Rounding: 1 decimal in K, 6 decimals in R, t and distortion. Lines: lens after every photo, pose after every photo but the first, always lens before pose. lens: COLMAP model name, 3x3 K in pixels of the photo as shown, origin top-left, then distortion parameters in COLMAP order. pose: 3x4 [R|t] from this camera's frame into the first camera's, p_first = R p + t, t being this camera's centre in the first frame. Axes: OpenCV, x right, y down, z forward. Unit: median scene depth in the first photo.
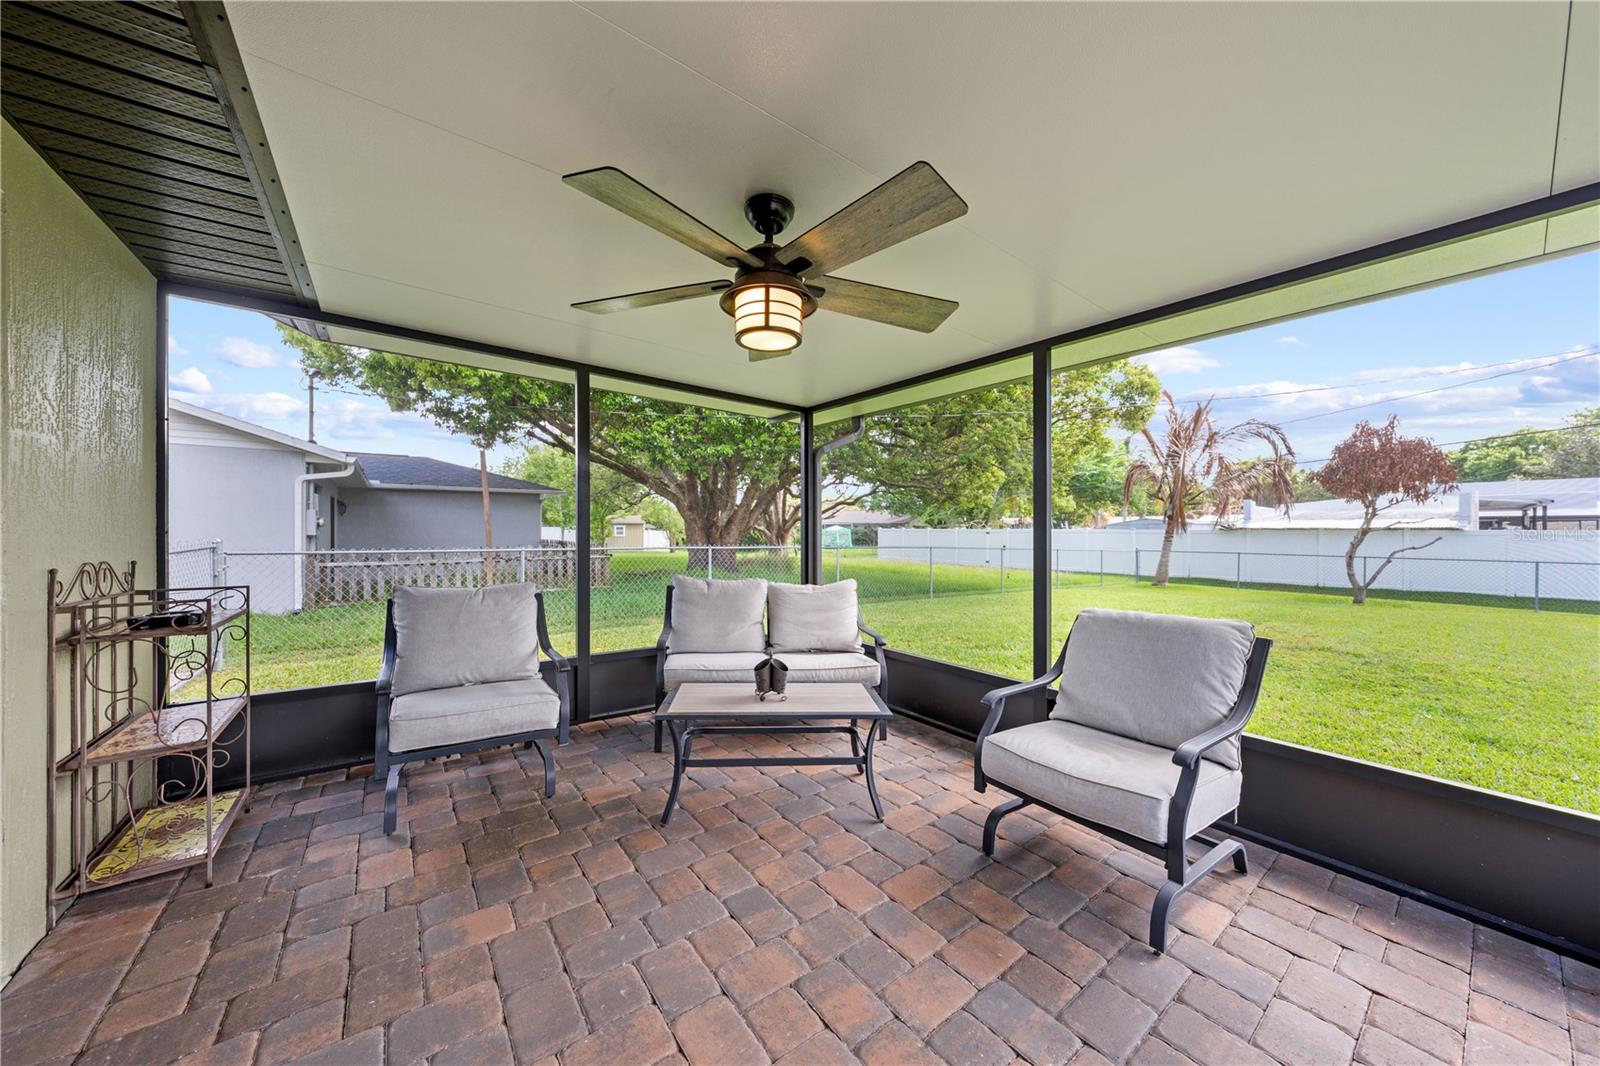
lens RADIAL K [[542.8, 0, 800.0], [0, 542.8, 538.9], [0, 0, 1]] dist [-0.002636, -0.000180]
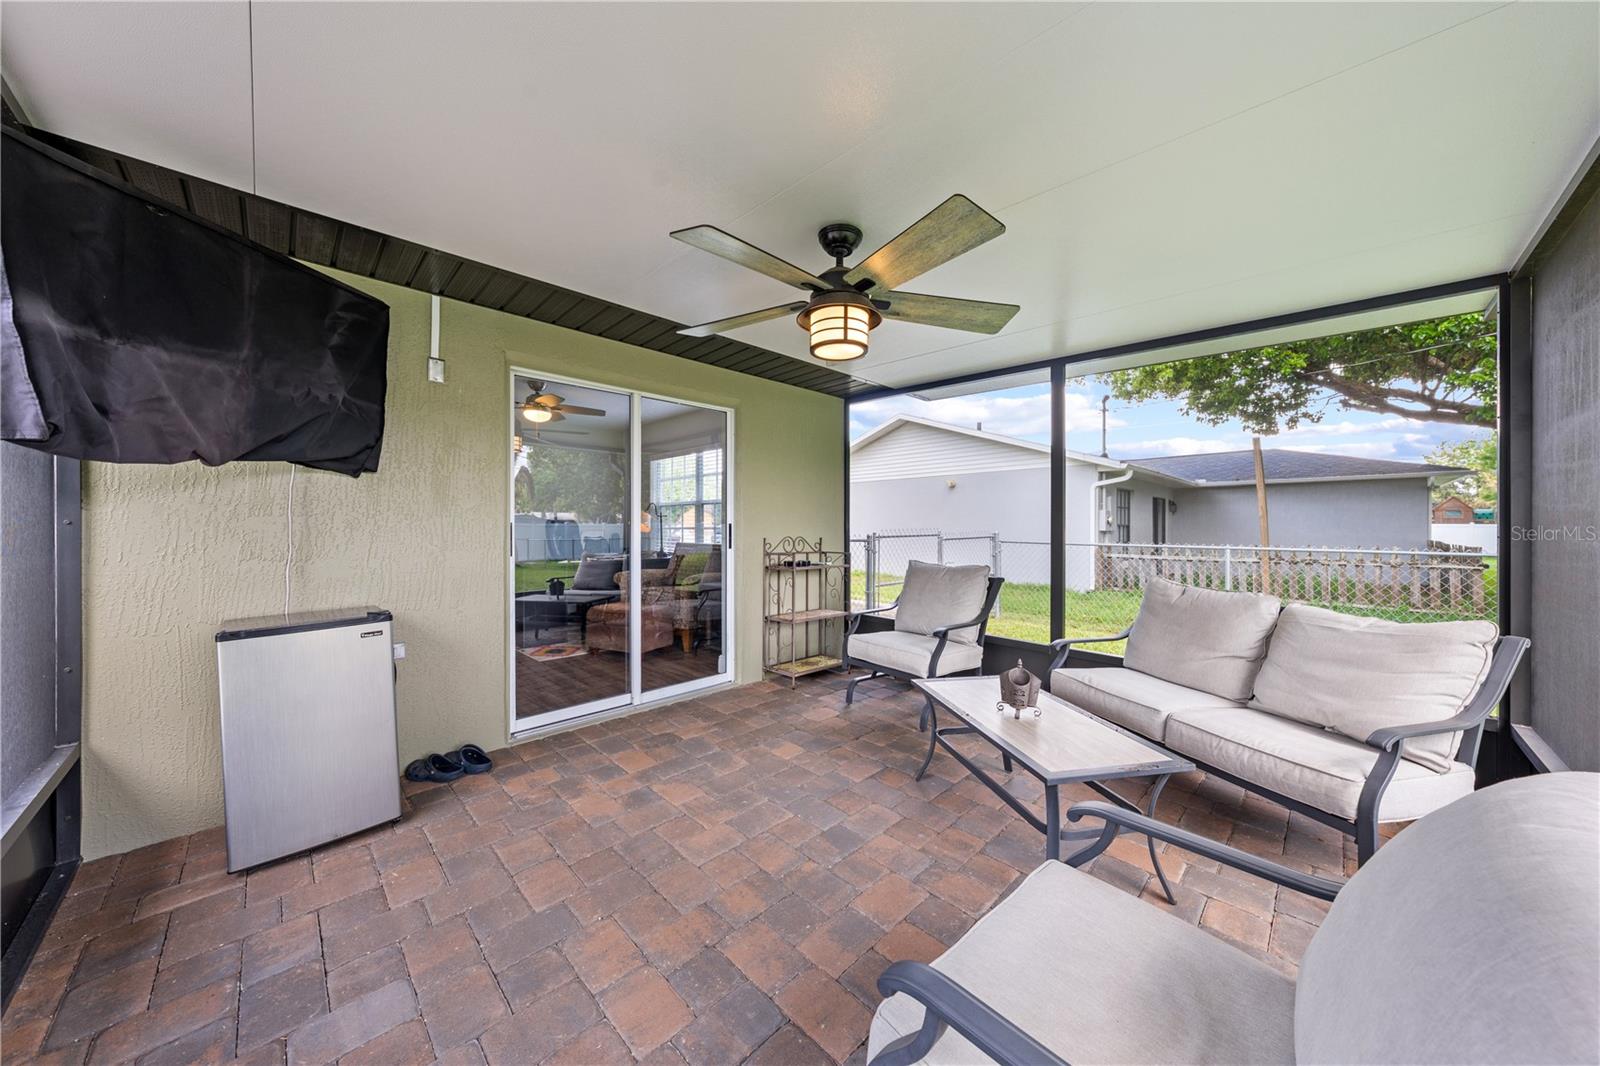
lens RADIAL K [[545.1, 0, 803.0], [0, 545.1, 525.3], [0, 0, 1]] dist [-0.001316, 0.000229]
pose [[0.136891, -0.003962, -0.990578, 0.625566], [-0.019080, 0.999796, -0.006635, 0.006549], [0.990402, 0.019809, 0.136787, 0.440848]]
